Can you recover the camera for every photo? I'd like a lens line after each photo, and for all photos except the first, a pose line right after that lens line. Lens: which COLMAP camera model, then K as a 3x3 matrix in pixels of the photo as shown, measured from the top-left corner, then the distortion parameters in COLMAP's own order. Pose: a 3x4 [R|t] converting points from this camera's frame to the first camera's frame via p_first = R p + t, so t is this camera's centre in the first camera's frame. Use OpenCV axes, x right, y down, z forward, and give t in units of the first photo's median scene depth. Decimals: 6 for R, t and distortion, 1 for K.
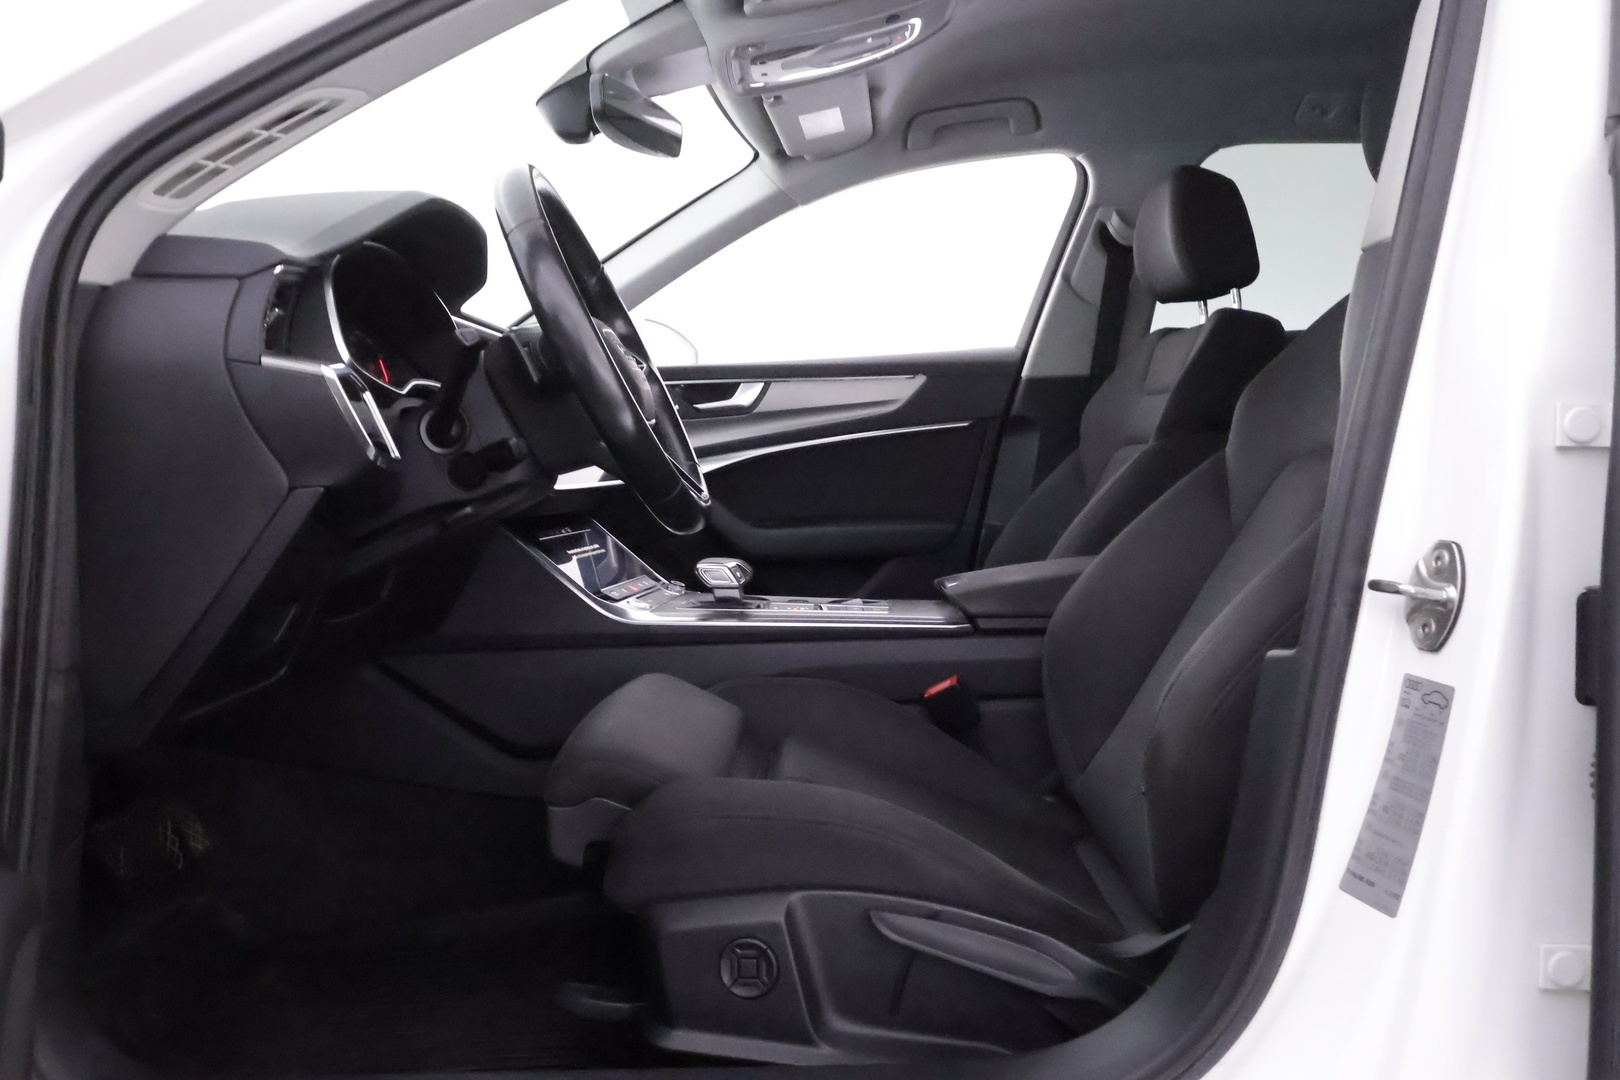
lens RADIAL K [[1278.4, 0, 816.6], [0, 1278.4, 529.3], [0, 0, 1]] dist [-0.000268, 0.000831]
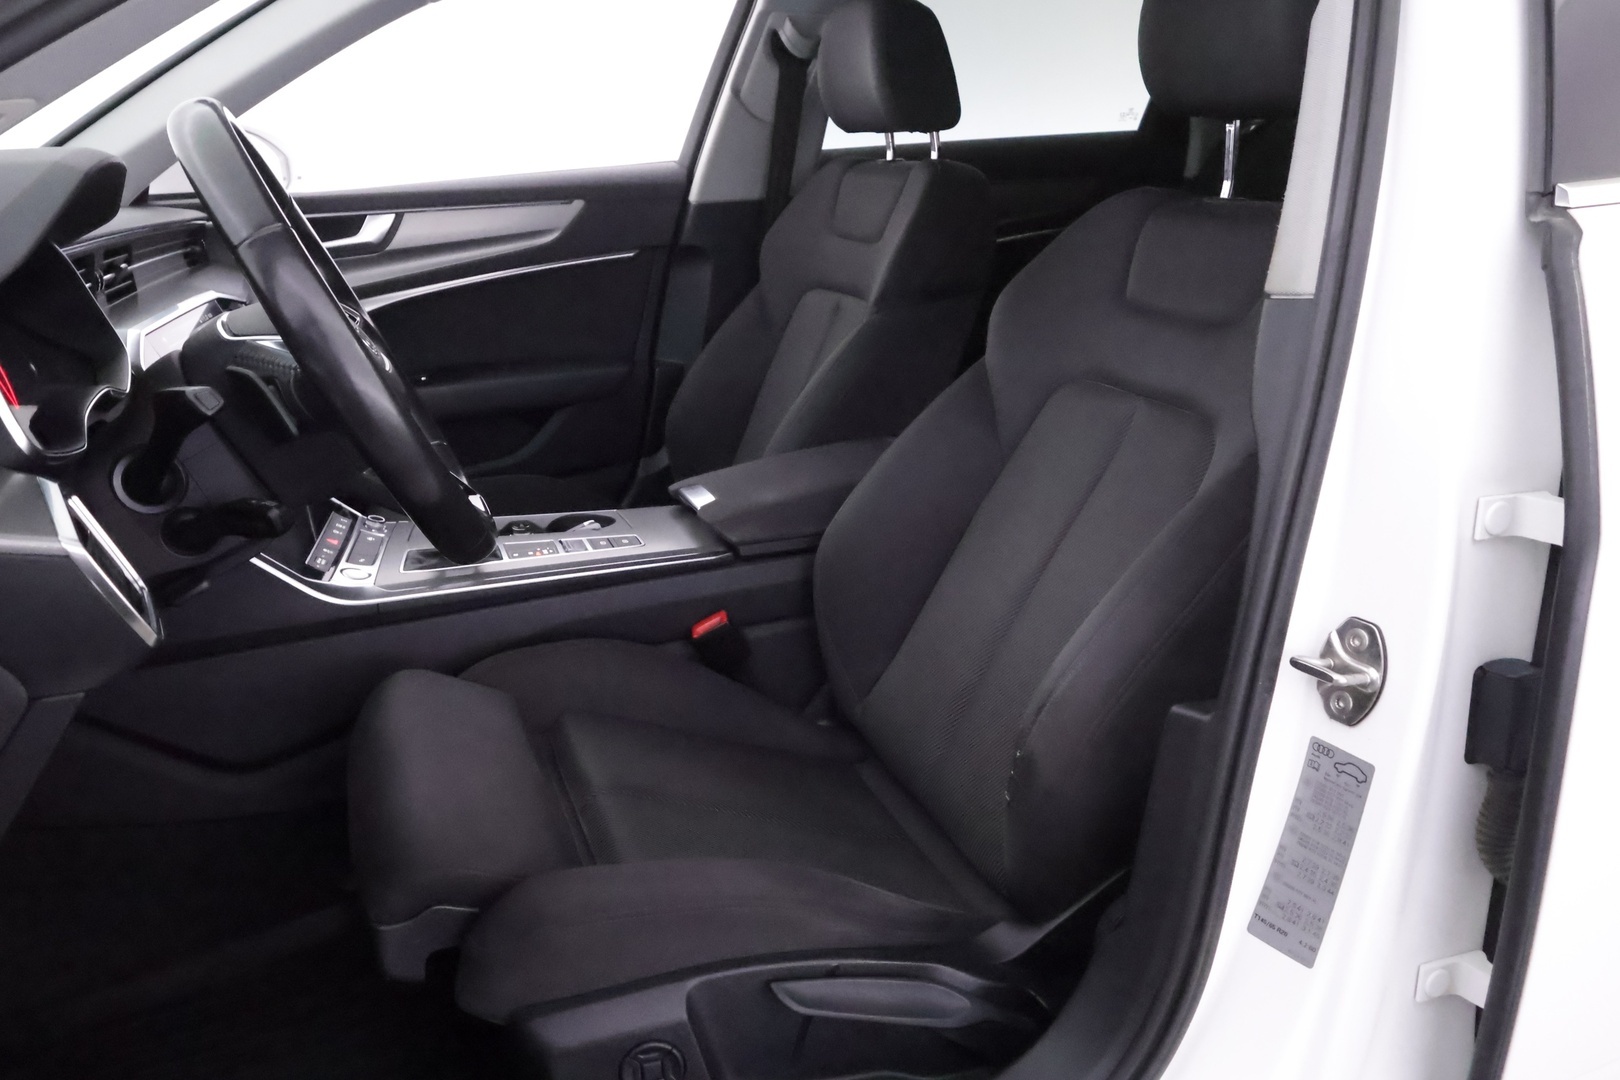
lens RADIAL K [[1278.4, 0, 816.6], [0, 1278.4, 529.3], [0, 0, 1]] dist [-0.000268, 0.000831]
pose [[0.933523, -0.110147, 0.341179, -0.182845], [0.023827, 0.968593, 0.247508, -0.227099], [-0.357726, -0.222926, 0.906828, 0.165103]]
